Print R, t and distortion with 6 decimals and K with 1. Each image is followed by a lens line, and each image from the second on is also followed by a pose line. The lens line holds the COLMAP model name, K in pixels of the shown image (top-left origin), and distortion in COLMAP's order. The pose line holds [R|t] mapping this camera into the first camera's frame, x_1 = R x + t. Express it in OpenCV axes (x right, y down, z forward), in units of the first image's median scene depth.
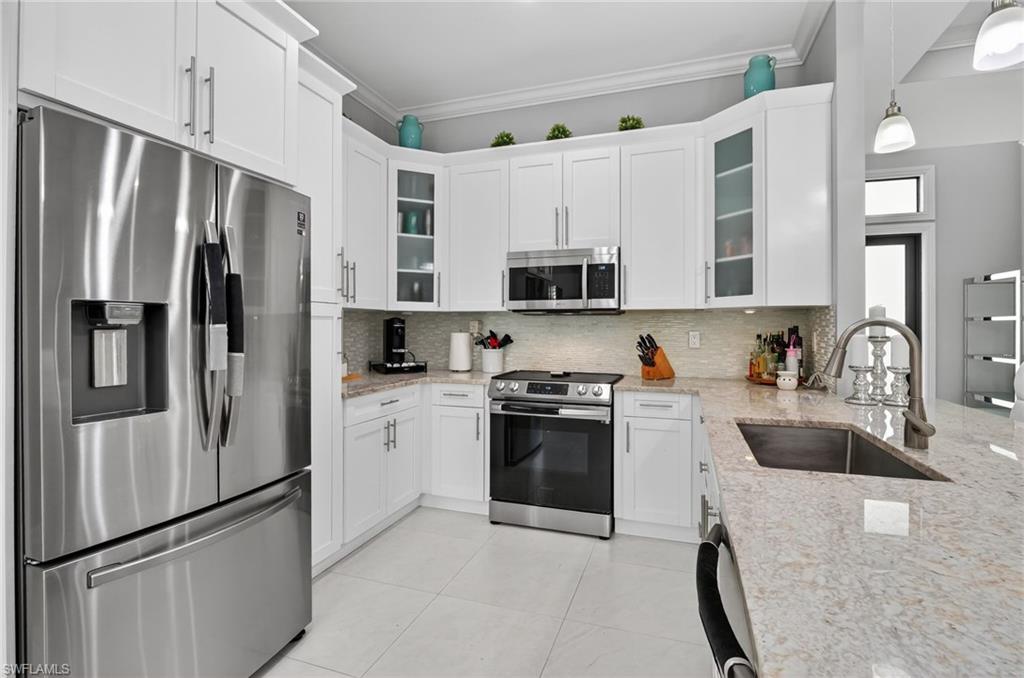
lens RADIAL K [[495.8, 0, 510.7], [0, 495.8, 333.9], [0, 0, 1]] dist [-0.001382, -0.007798]
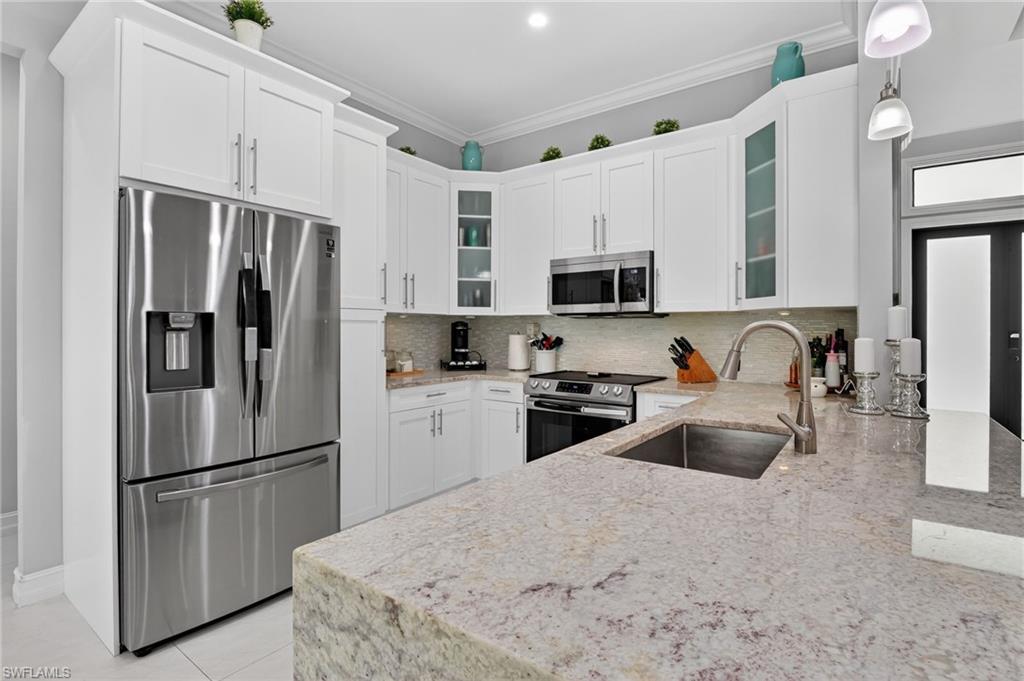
lens RADIAL K [[495.2, 0, 513.7], [0, 495.2, 336.1], [0, 0, 1]] dist [-0.001562, -0.006327]
pose [[0.956754, 0.004361, -0.290865, 0.242383], [-0.004570, 0.999990, -0.000038, 0.000801], [0.290861, 0.001366, 0.956764, -0.049078]]
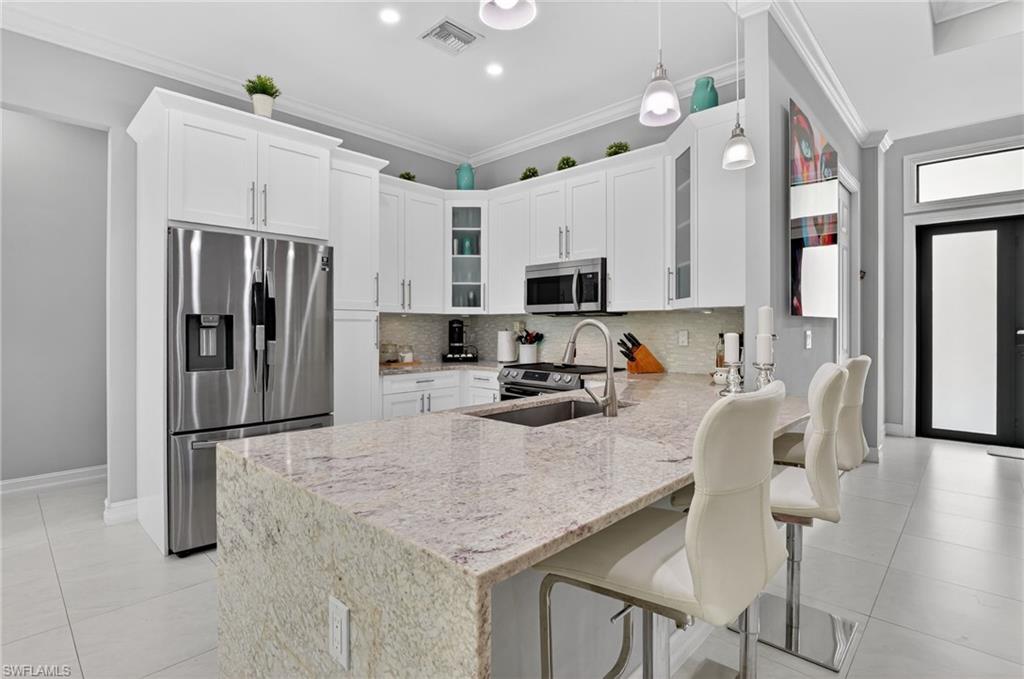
lens RADIAL K [[495.8, 0, 510.7], [0, 495.8, 334.4], [0, 0, 1]] dist [-0.001382, -0.007798]
pose [[0.911638, 0.005410, -0.410959, 0.494897], [-0.004778, 0.999985, 0.002564, 0.002829], [0.410967, -0.000374, 0.911650, -0.148938]]
